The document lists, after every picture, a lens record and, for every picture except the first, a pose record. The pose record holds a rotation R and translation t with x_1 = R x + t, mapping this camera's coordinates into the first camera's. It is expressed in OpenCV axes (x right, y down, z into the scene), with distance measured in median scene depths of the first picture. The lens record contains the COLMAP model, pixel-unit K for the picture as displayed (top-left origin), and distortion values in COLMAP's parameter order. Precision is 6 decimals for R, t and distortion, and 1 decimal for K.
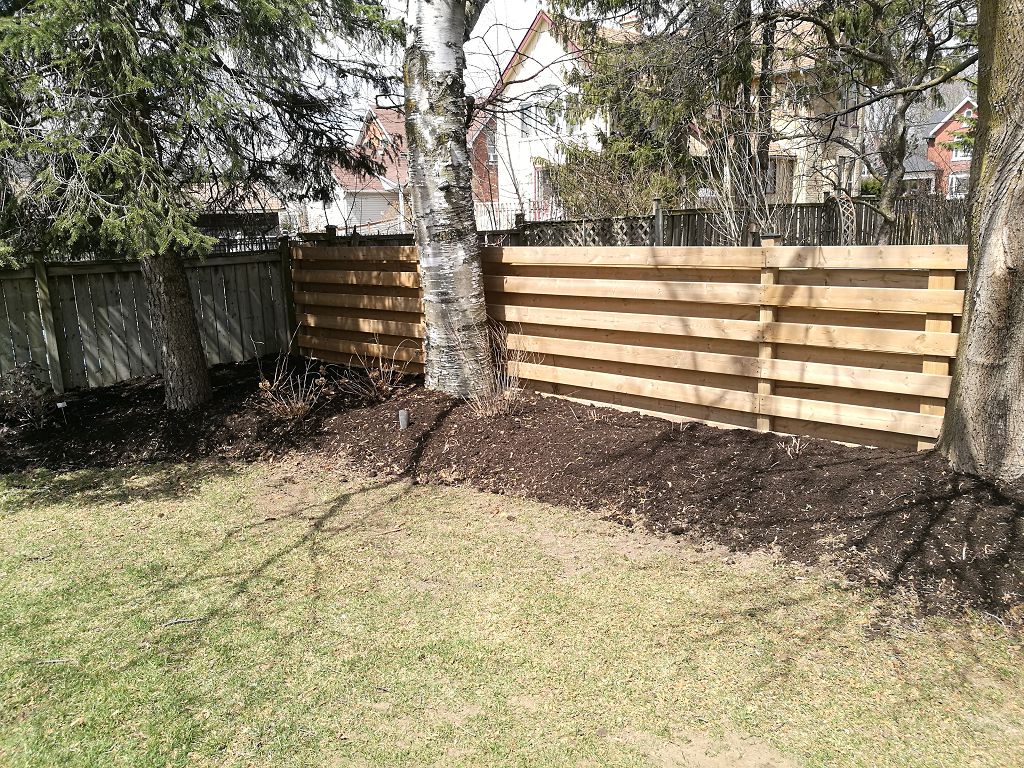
lens RADIAL K [[795.3, 0, 512.0], [0, 795.3, 384.0], [0, 0, 1]] dist [-0.011373, 0.009991]
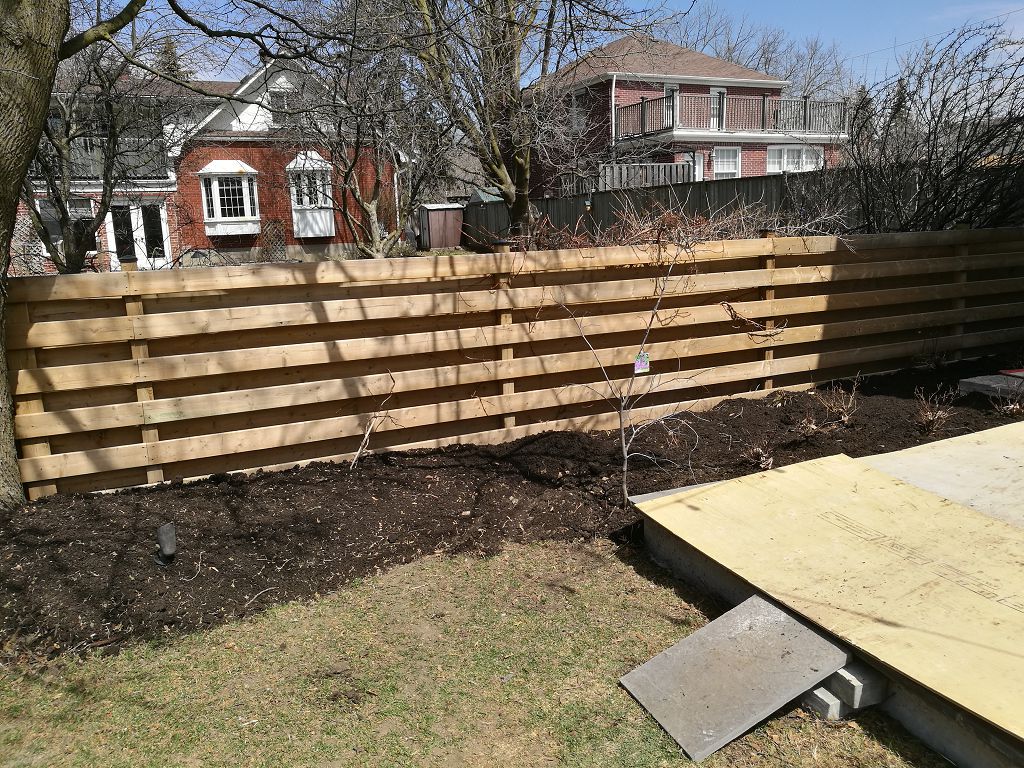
lens RADIAL K [[795.3, 0, 512.0], [0, 795.3, 384.0], [0, 0, 1]] dist [-0.011373, 0.009991]
pose [[0.317618, -0.168306, 0.933162, -0.534755], [0.206206, 0.972829, 0.105275, -0.088778], [-0.925526, 0.158987, 0.343693, 0.511887]]
